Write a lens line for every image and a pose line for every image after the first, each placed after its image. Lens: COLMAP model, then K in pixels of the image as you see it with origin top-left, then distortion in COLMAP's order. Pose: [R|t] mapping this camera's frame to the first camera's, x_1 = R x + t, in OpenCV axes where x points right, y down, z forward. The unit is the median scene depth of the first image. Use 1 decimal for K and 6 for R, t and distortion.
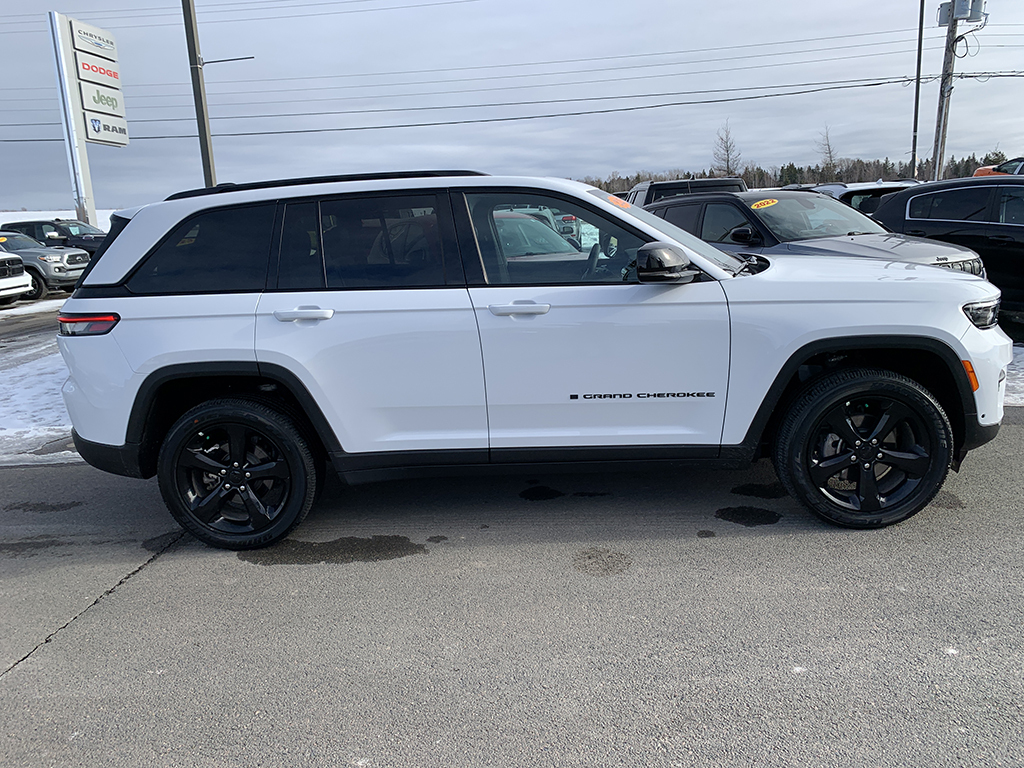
lens RADIAL K [[781.4, 0, 508.6], [0, 781.4, 373.1], [0, 0, 1]] dist [0.018220, -0.016780]
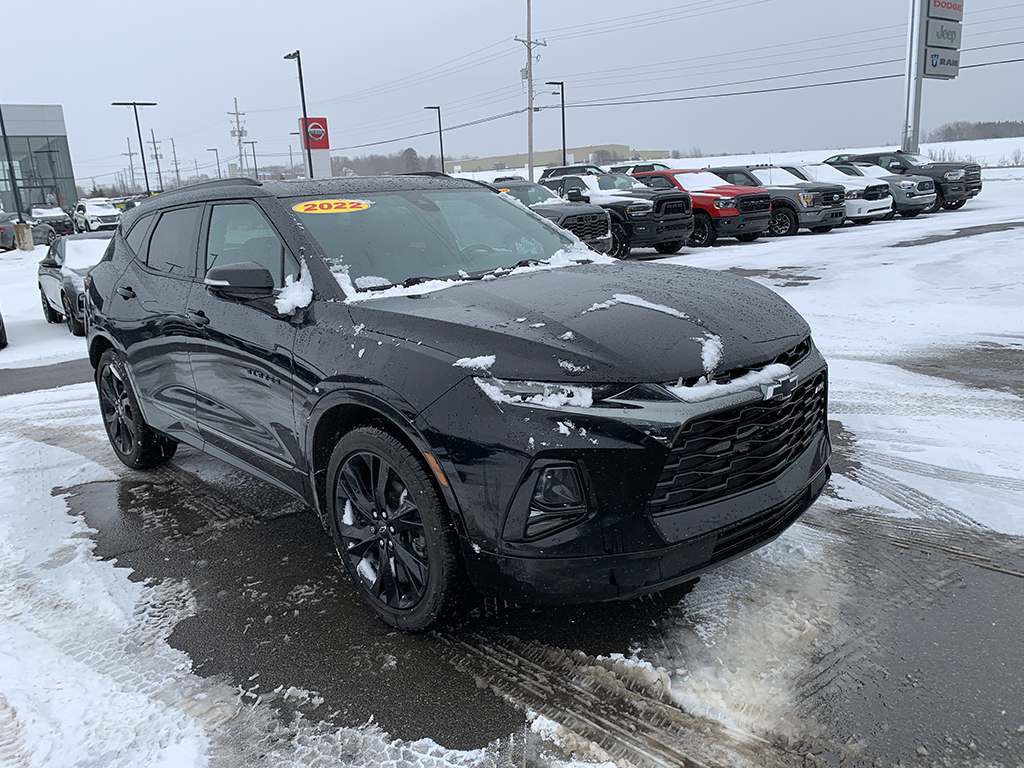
lens RADIAL K [[781.4, 0, 491.2], [0, 781.4, 366.9], [0, 0, 1]] dist [0.018220, -0.016780]
pose [[0.661133, 0.169070, -0.730971, -0.078170], [-0.120933, 0.985553, 0.118575, 0.036522], [0.740458, 0.010005, 0.672028, -0.142995]]
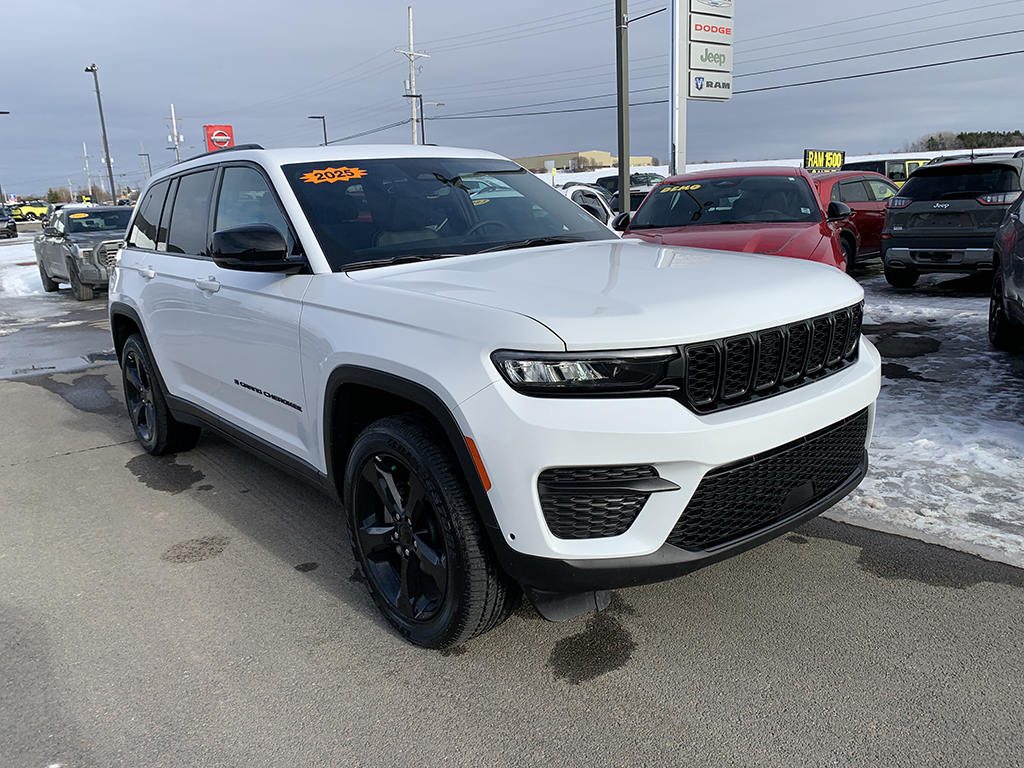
lens RADIAL K [[781.4, 0, 490.5], [0, 781.4, 371.1], [0, 0, 1]] dist [0.018220, -0.016780]
pose [[0.663866, 0.174362, -0.727241, 0.128733], [-0.129872, 0.984544, 0.117498, -0.017732], [0.736489, 0.016446, 0.676250, 0.074372]]
